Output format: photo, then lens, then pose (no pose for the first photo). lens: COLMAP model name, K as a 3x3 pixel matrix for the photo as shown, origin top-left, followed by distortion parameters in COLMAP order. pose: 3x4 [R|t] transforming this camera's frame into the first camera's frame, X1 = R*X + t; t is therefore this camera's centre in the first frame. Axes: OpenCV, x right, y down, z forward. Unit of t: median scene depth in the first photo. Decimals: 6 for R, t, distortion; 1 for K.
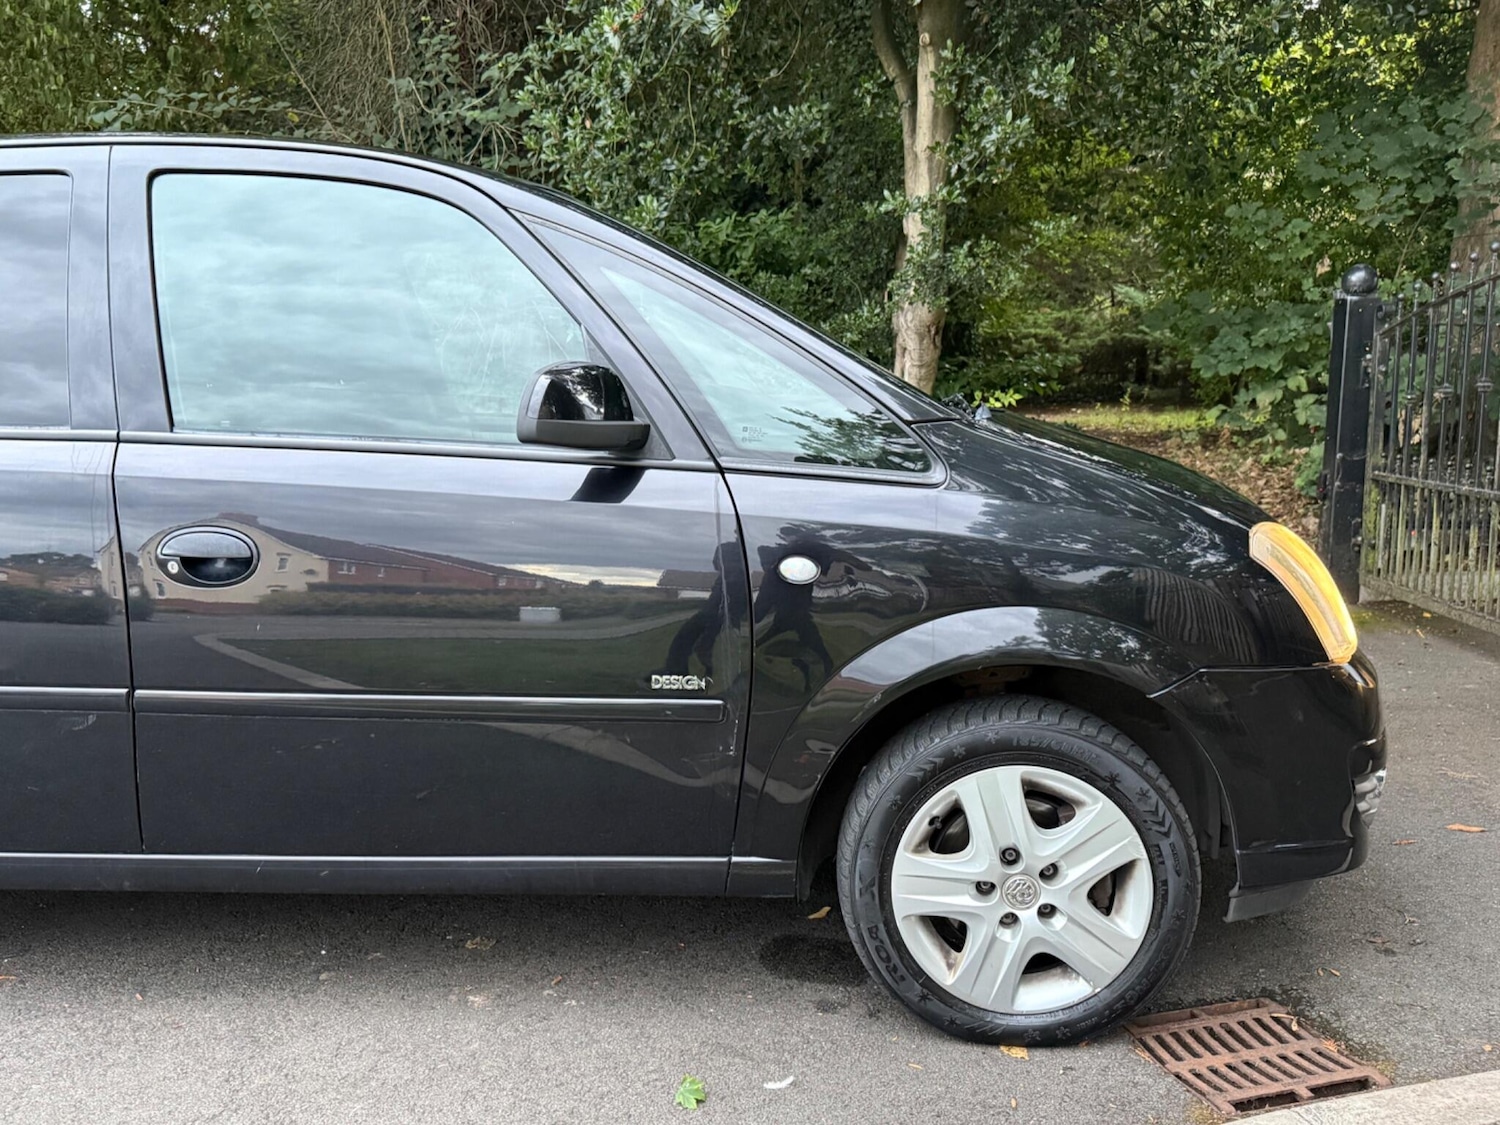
lens RADIAL K [[1213.2, 0, 750.0], [0, 1213.2, 562.5], [0, 0, 1]] dist [0.004508, -0.006205]
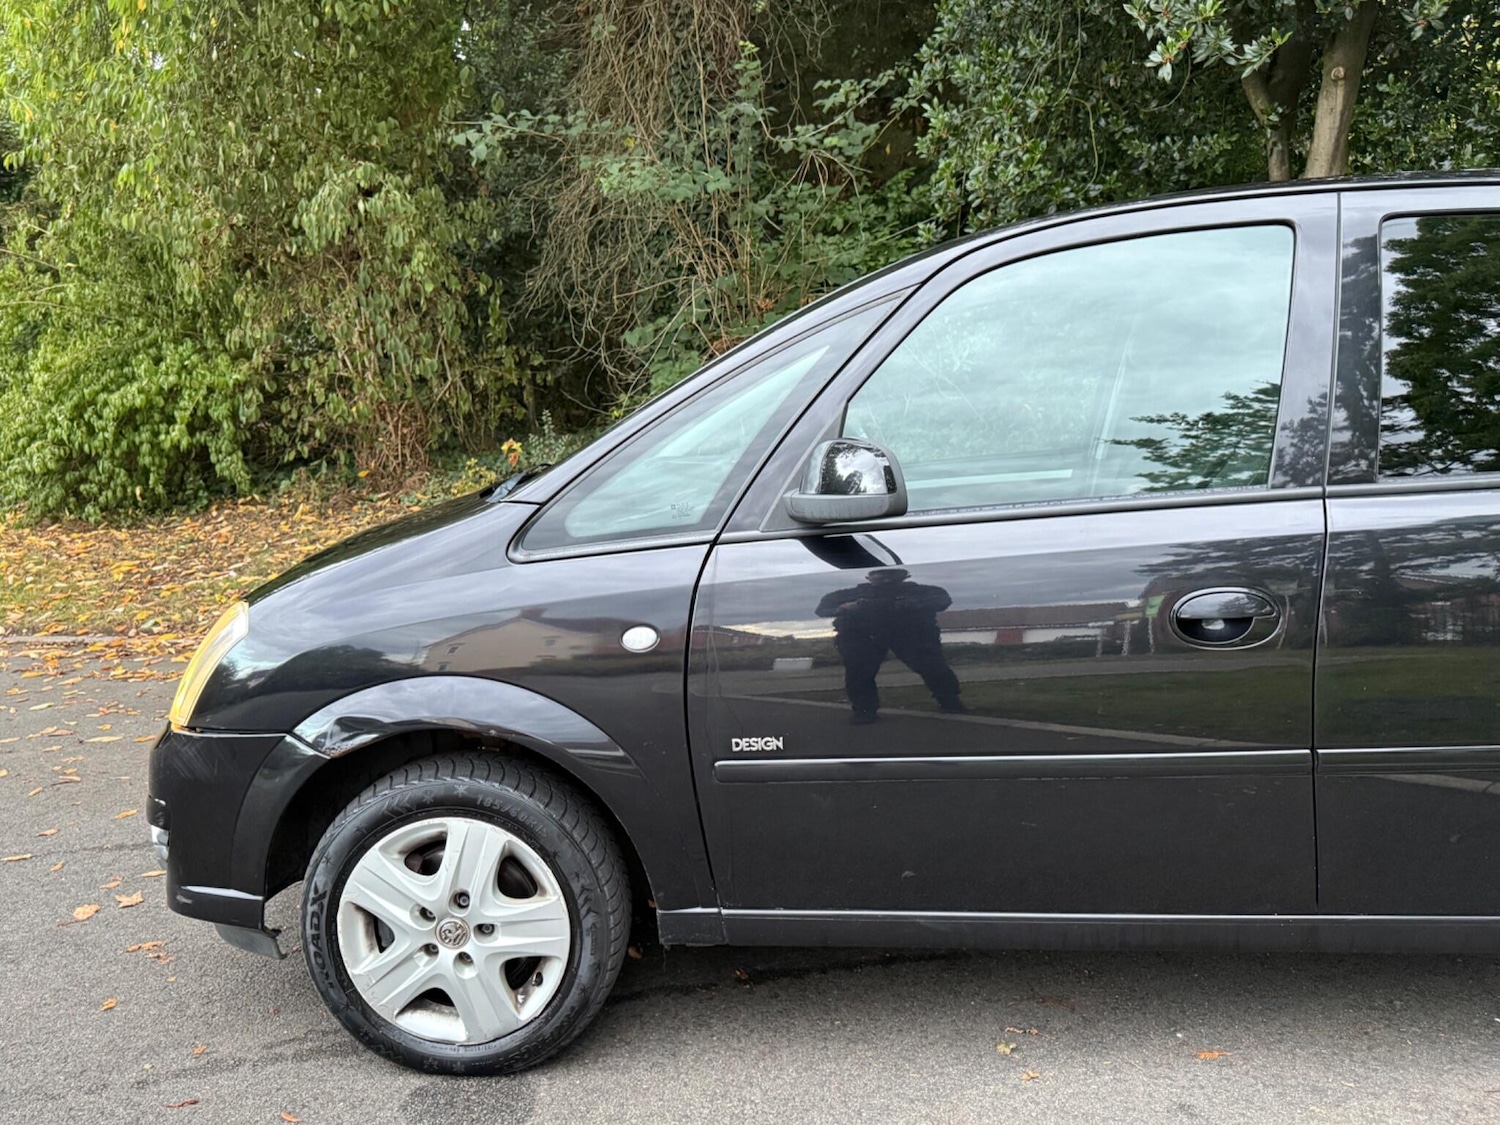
lens RADIAL K [[1220.2, 0, 750.0], [0, 1220.2, 562.5], [0, 0, 1]] dist [0.006437, -0.017067]
pose [[0.999351, 0.000442, 0.036010, -0.367570], [0.000263, 0.999809, -0.019556, -0.008106], [-0.036012, 0.019552, 0.999160, 0.020797]]
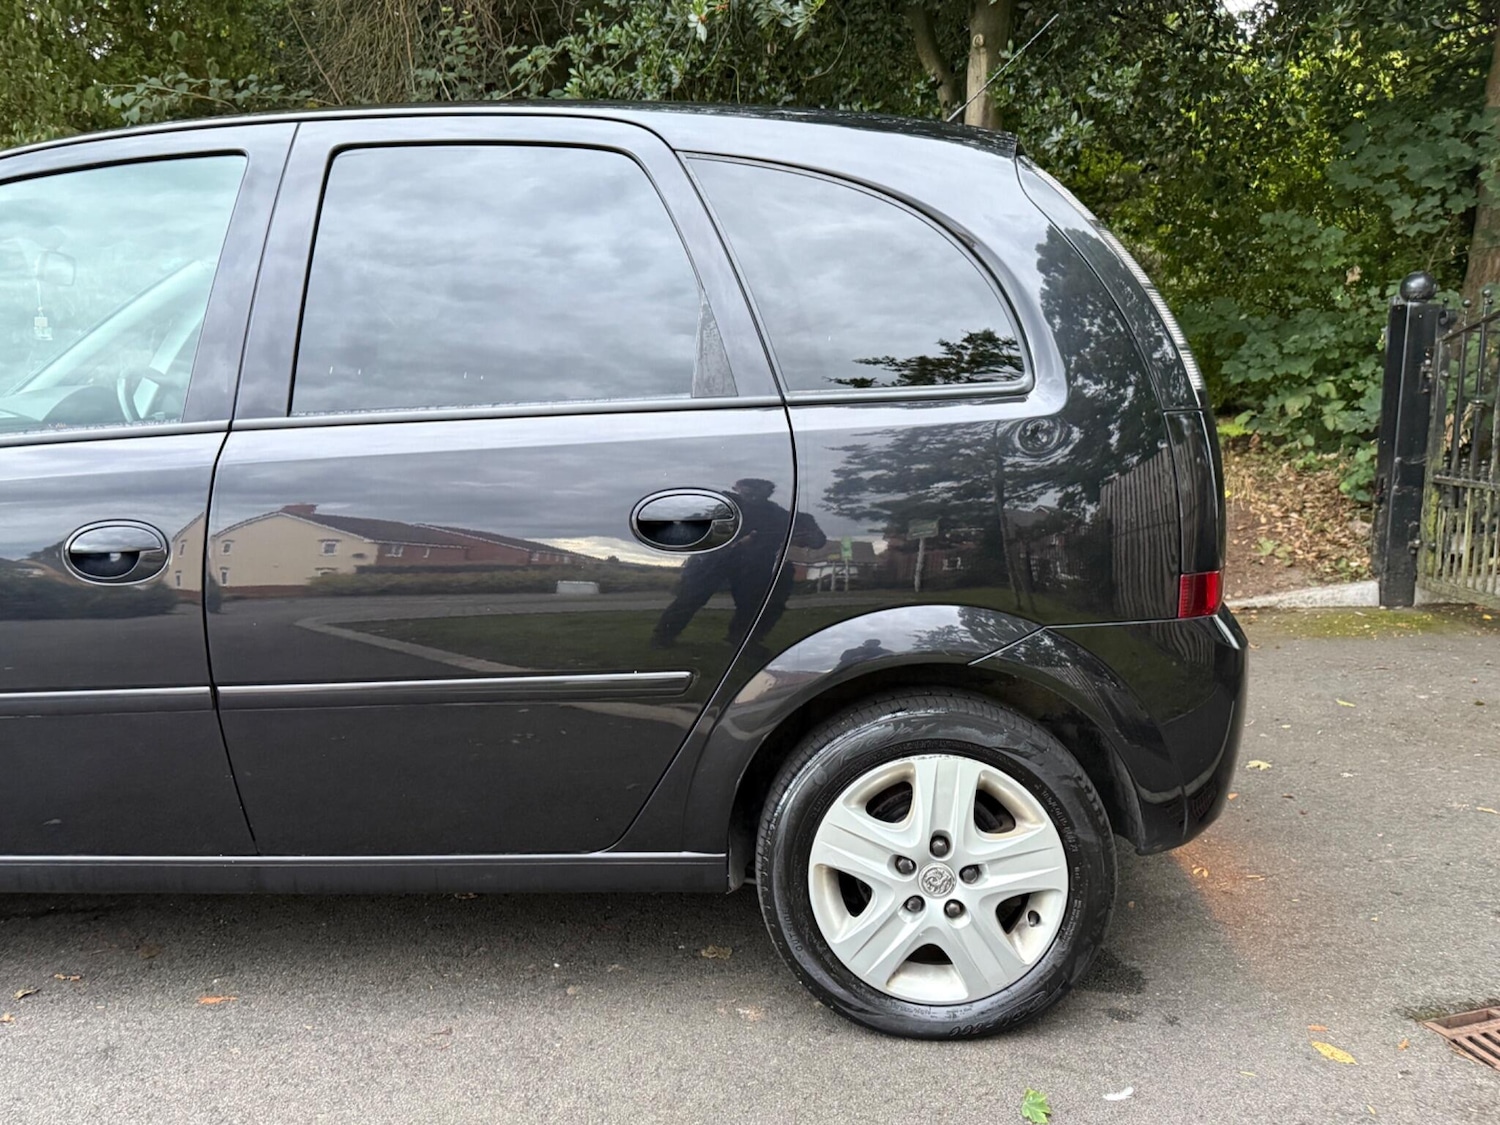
lens RADIAL K [[1212.4, 0, 747.5], [0, 1212.4, 567.8], [0, 0, 1]] dist [0.004685, -0.007333]
pose [[0.998541, 0.001021, 0.053982, -0.096203], [-0.000888, 0.999997, -0.002486, 0.004403], [-0.053985, 0.002435, 0.998539, 0.016706]]
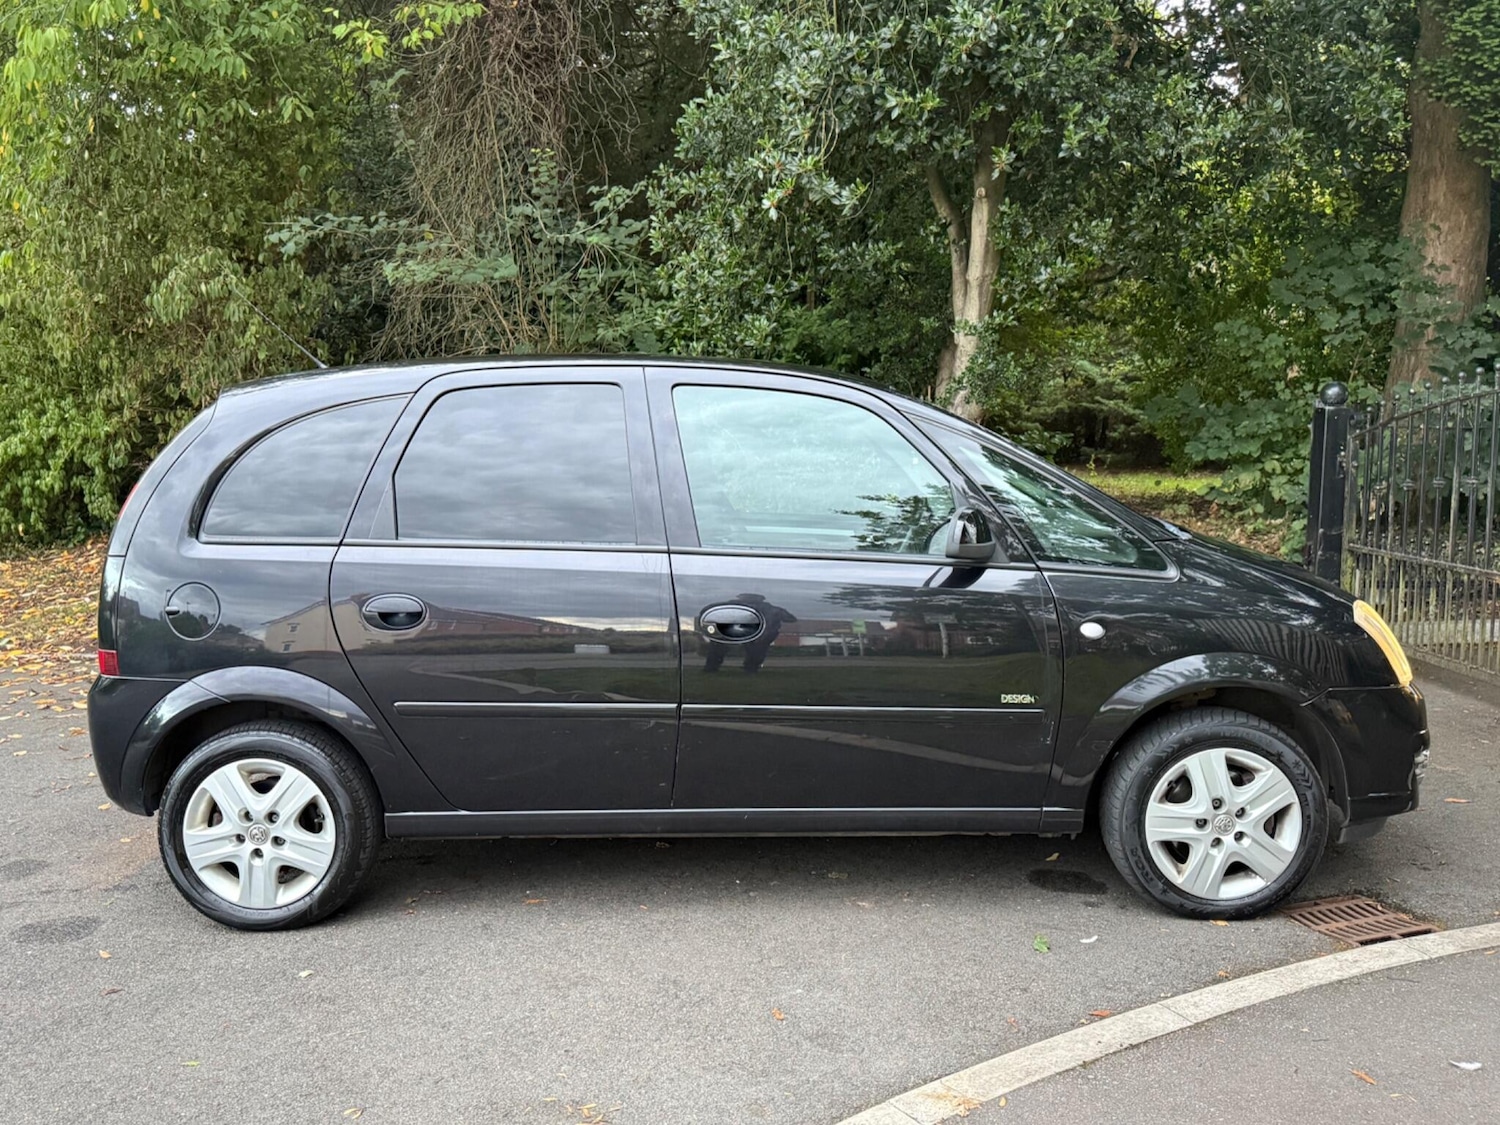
lens RADIAL K [[1195.8, 0, 750.0], [0, 1195.8, 562.5], [0, 0, 1]] dist [0.066597, -0.112086]
pose [[0.998258, -0.001281, 0.058982, -0.160181], [0.003519, 0.999277, -0.037853, -0.008141], [-0.058891, 0.037995, 0.997541, -0.191777]]
